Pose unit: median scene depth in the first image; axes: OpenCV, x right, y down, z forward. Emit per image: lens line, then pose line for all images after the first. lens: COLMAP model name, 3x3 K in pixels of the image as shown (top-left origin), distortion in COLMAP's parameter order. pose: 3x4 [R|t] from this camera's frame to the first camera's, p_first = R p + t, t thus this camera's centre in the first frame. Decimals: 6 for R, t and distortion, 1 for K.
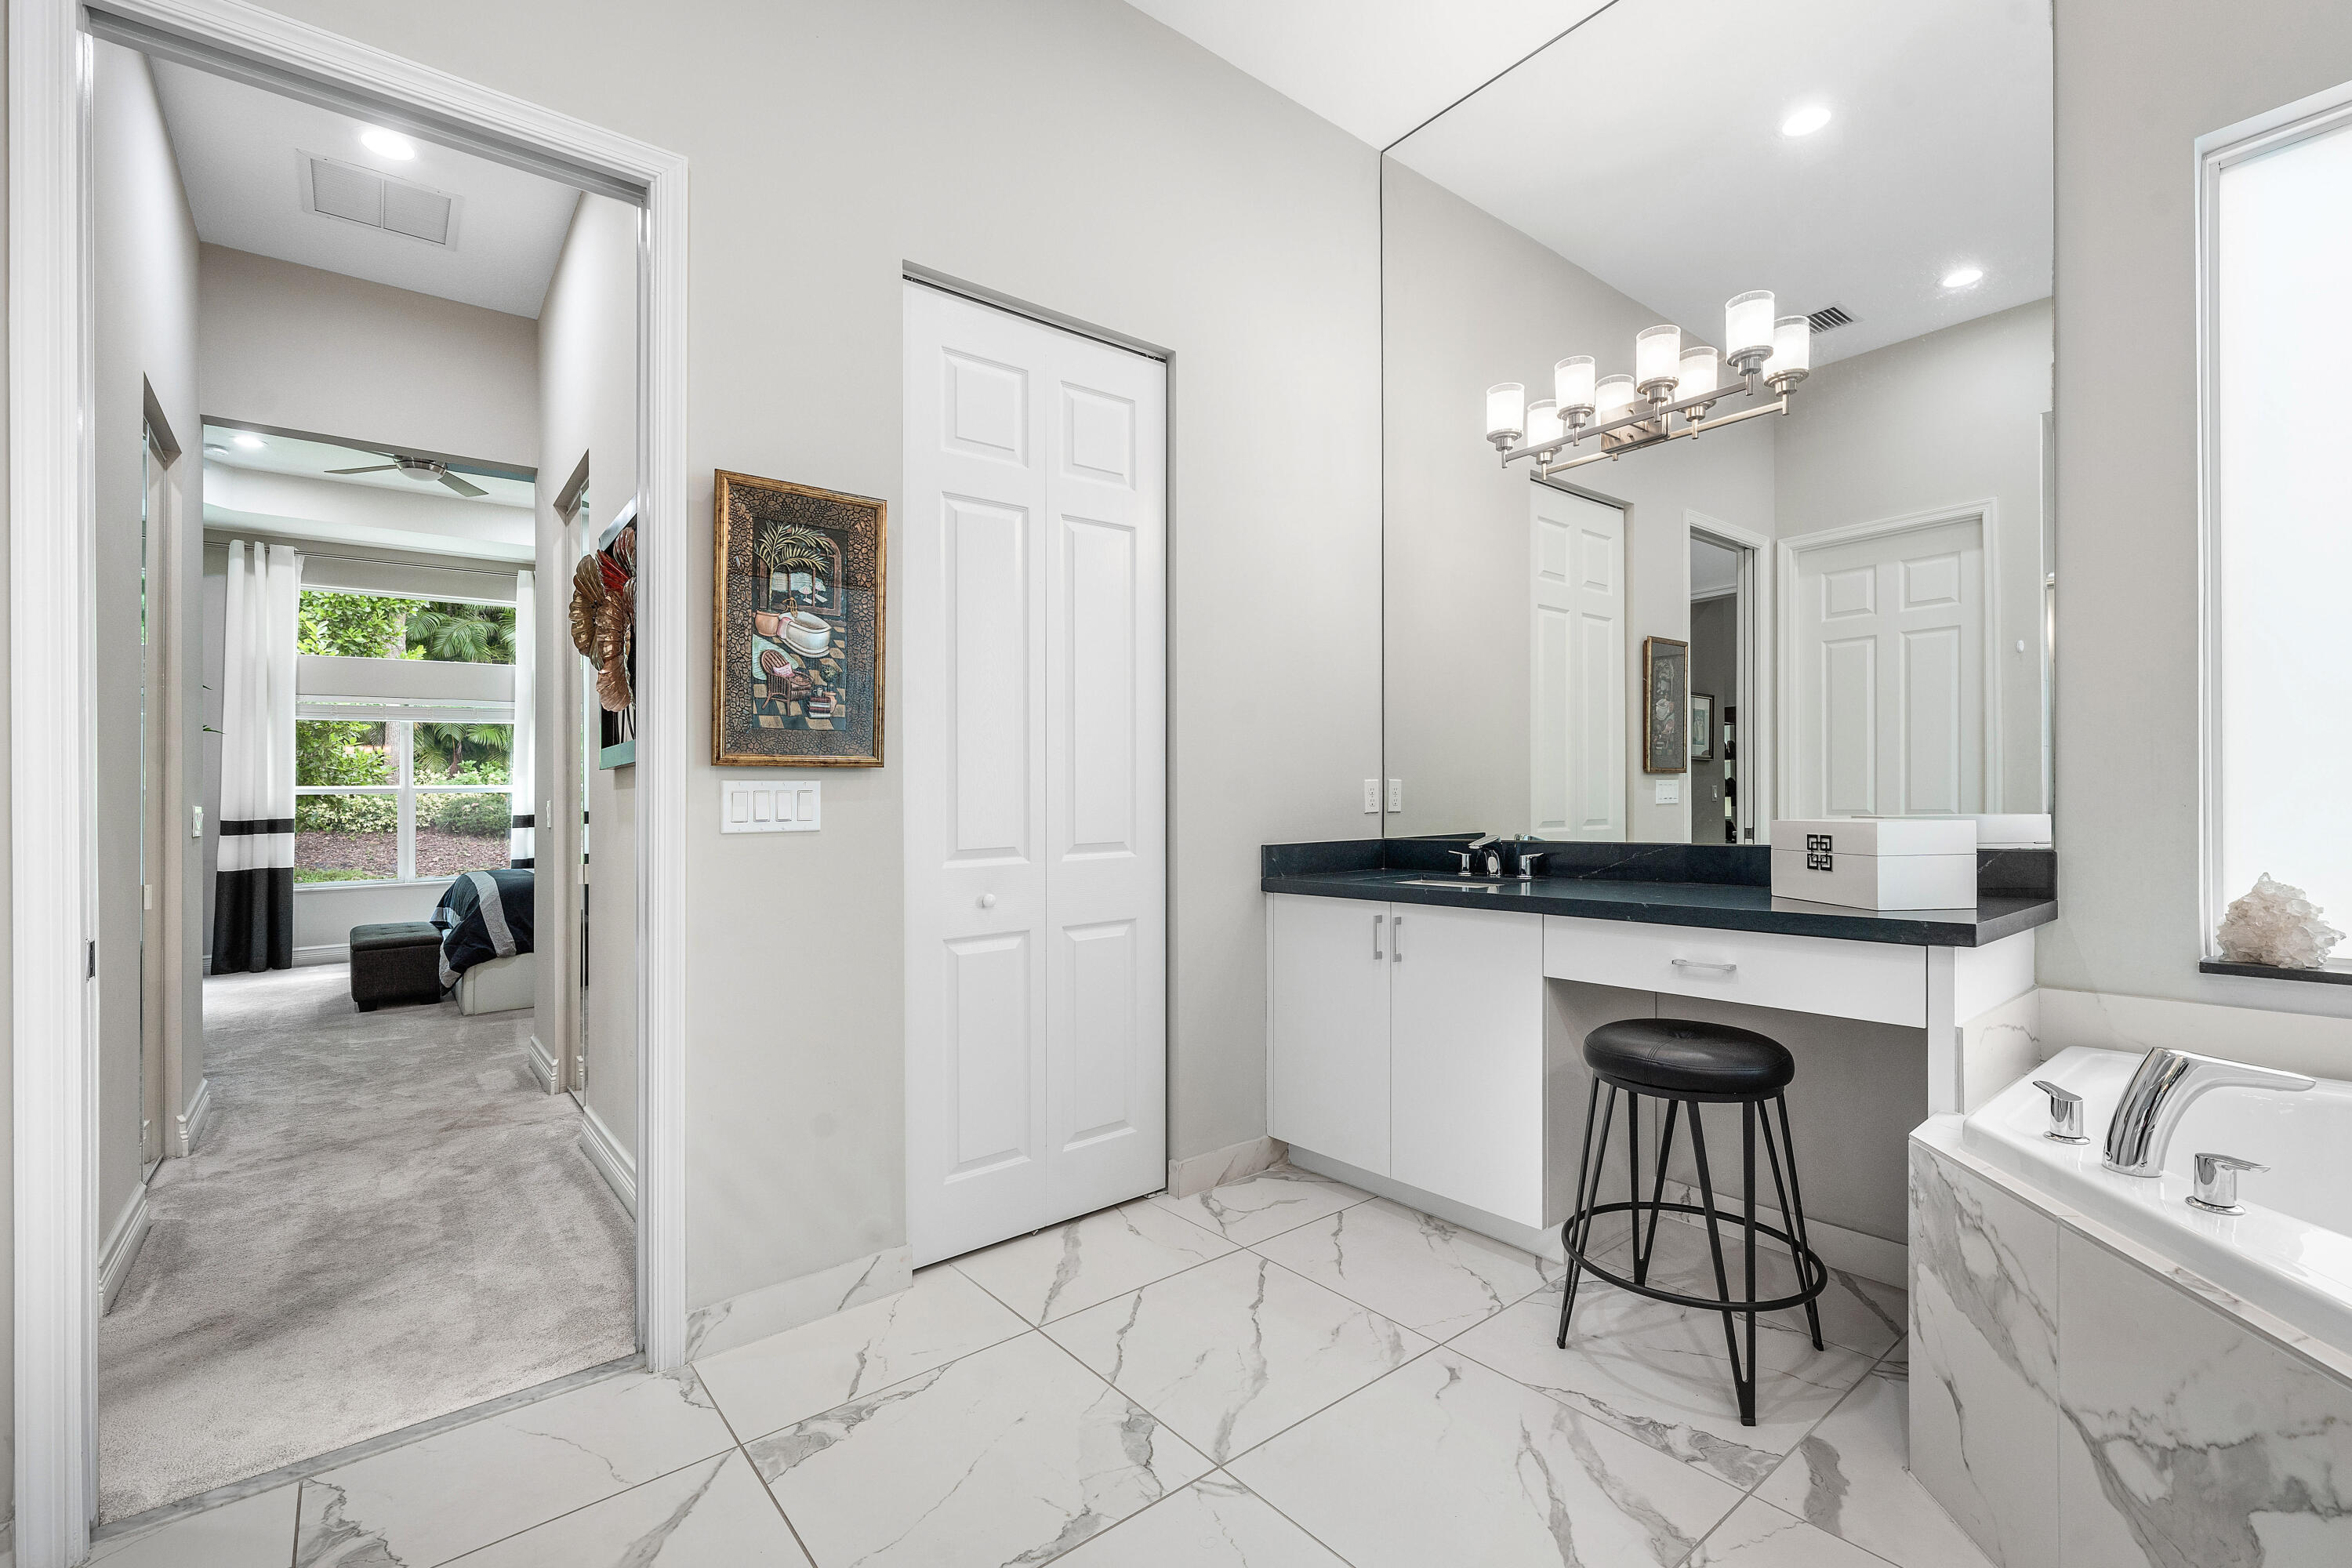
lens RADIAL K [[1010.5, 0, 1187.9], [0, 1010.5, 777.8], [0, 0, 1]] dist [0.000493, -0.000160]
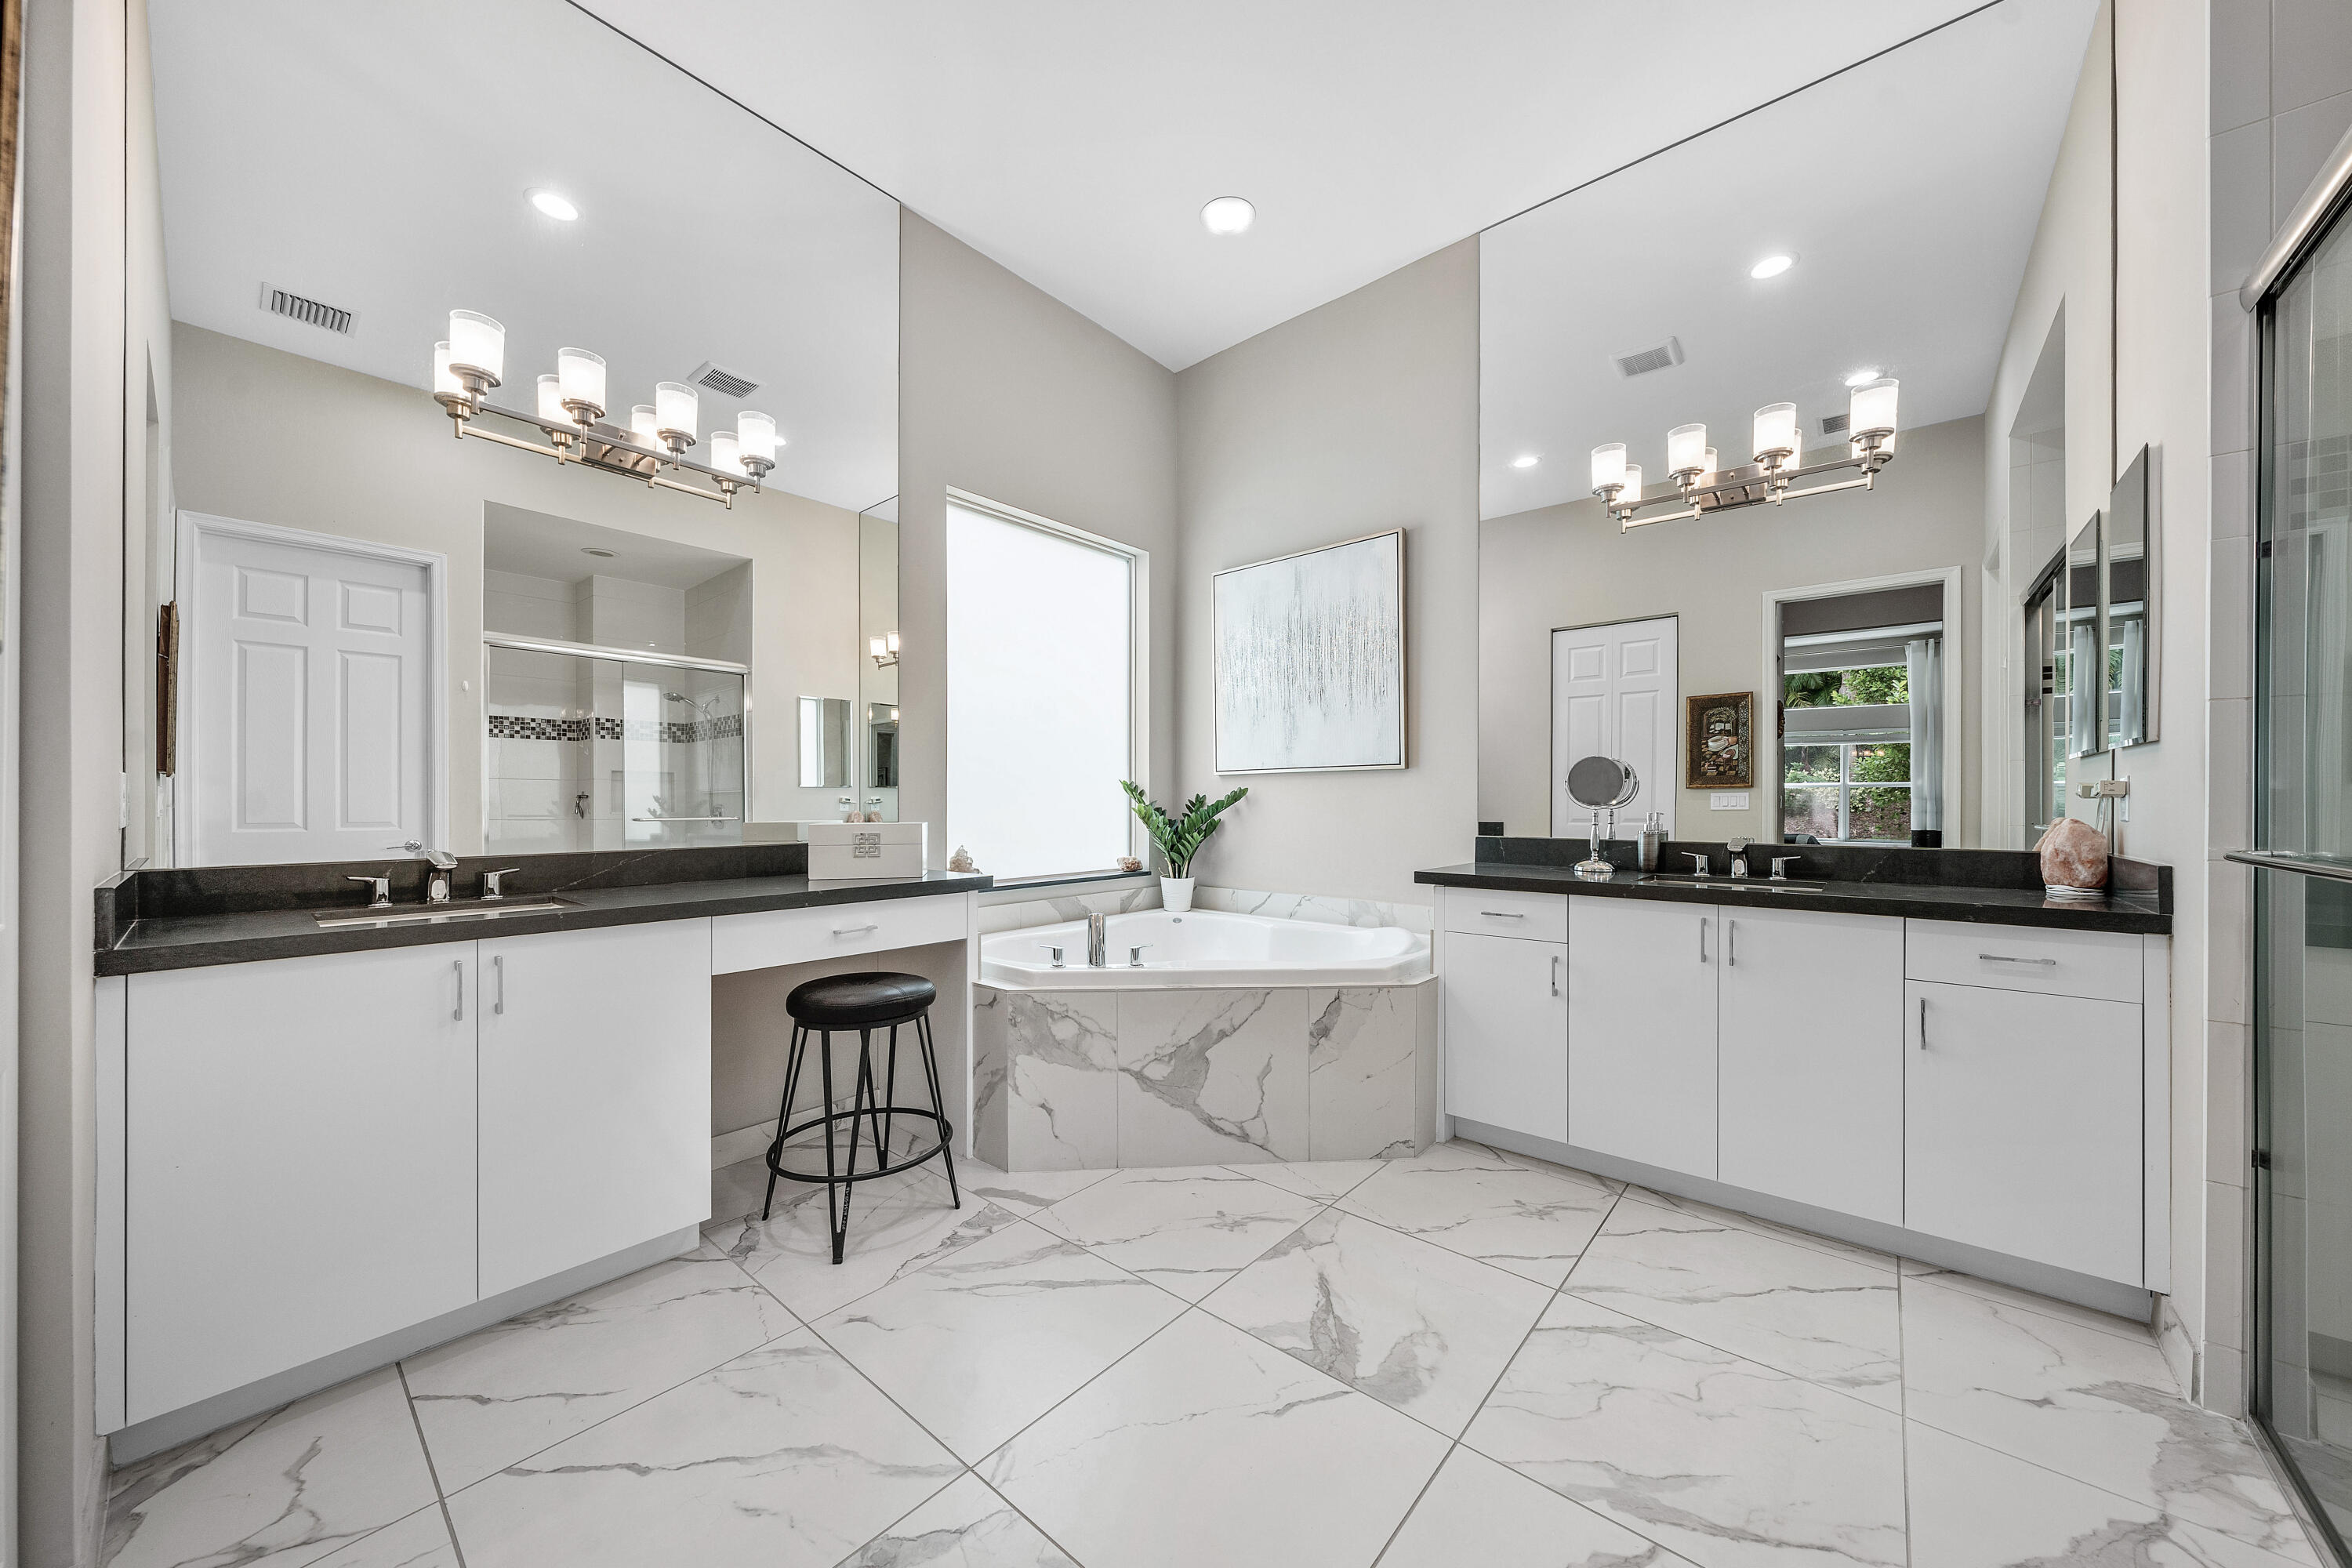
lens RADIAL K [[821.0, 0, 1186.2], [0, 821.0, 799.9], [0, 0, 1]] dist [0.000970, 0.000027]
pose [[-0.179444, 0.021803, 0.983527, -0.603697], [-0.019256, 0.999485, -0.025671, 0.027258], [-0.983580, -0.023545, -0.178932, 0.698383]]
